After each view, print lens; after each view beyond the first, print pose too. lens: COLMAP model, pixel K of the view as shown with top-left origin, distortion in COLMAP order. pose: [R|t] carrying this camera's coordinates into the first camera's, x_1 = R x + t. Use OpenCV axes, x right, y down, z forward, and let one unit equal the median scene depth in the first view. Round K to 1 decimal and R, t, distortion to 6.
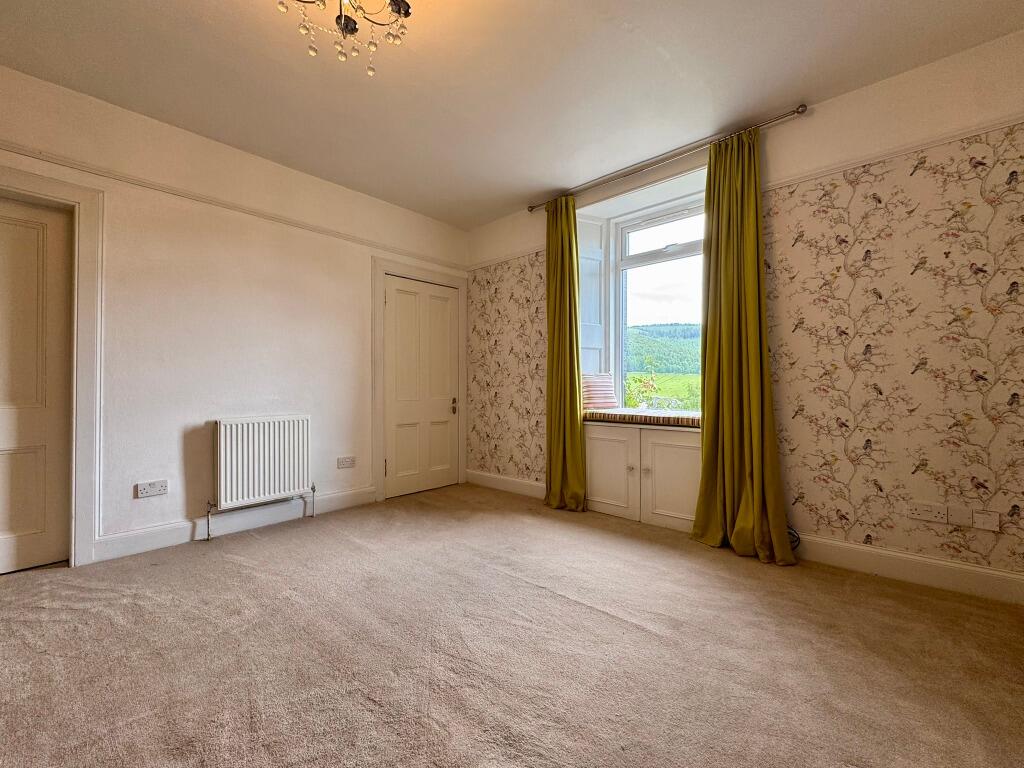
lens RADIAL K [[430.1, 0, 510.8], [0, 430.1, 383.3], [0, 0, 1]] dist [-0.003019, -0.000292]
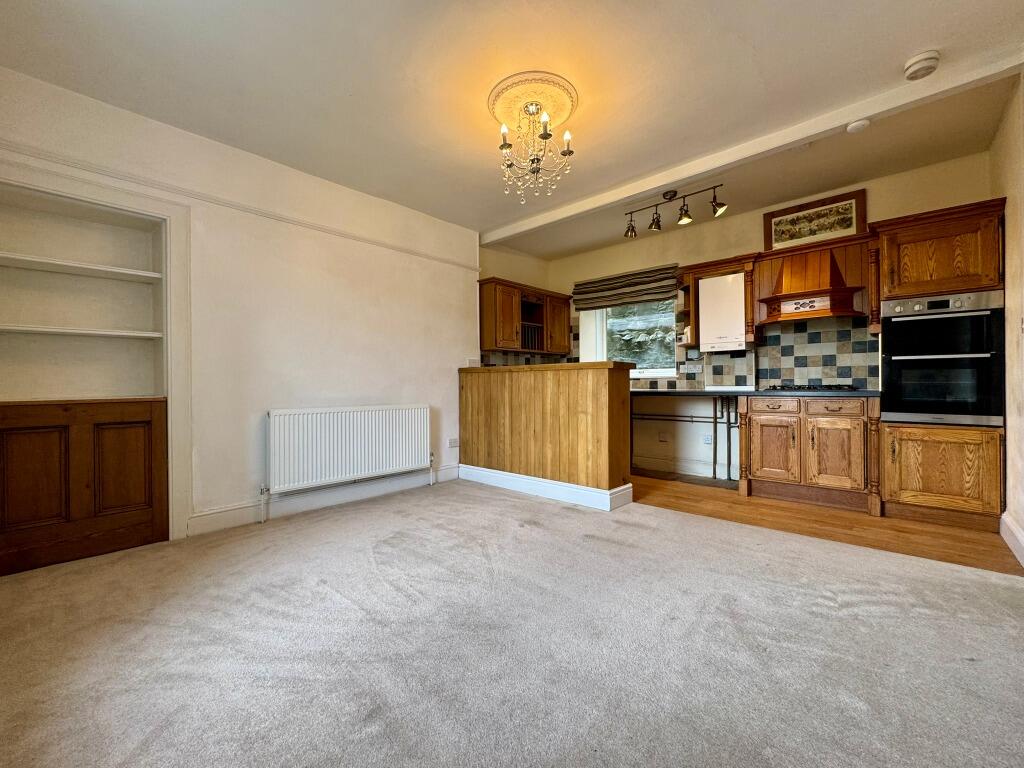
lens RADIAL K [[430.1, 0, 510.8], [0, 430.1, 383.3], [0, 0, 1]] dist [-0.003019, -0.000292]
pose [[-0.999954, 0.008247, 0.004958, -0.129899], [0.008184, 0.999887, -0.012621, 0.019482], [-0.005062, -0.012580, -0.999908, 1.242975]]
